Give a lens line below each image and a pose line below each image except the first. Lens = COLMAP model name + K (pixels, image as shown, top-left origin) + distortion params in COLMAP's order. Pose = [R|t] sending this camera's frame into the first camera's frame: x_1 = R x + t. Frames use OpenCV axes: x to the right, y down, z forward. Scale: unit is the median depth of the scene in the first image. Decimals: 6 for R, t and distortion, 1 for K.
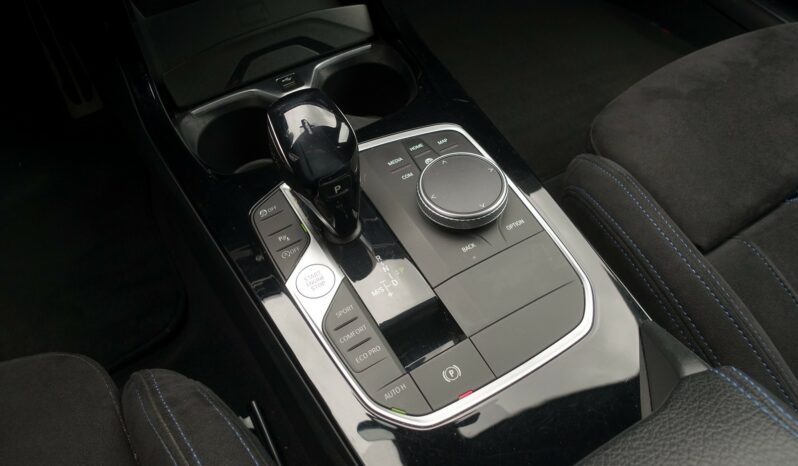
lens RADIAL K [[547.1, 0, 399.0], [0, 547.1, 233.0], [0, 0, 1]] dist [-0.003651, -0.004930]
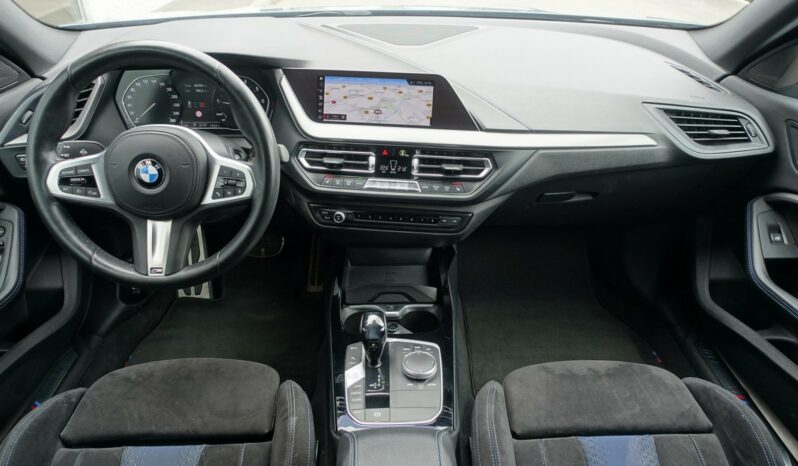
lens RADIAL K [[555.1, 0, 399.0], [0, 555.1, 233.0], [0, 0, 1]] dist [-0.013076, -0.001995]
pose [[0.884146, 0.264680, -0.385007, 0.665495], [-0.398972, 0.856529, -0.327381, 0.216272], [0.243119, 0.443060, 0.862897, -1.201051]]
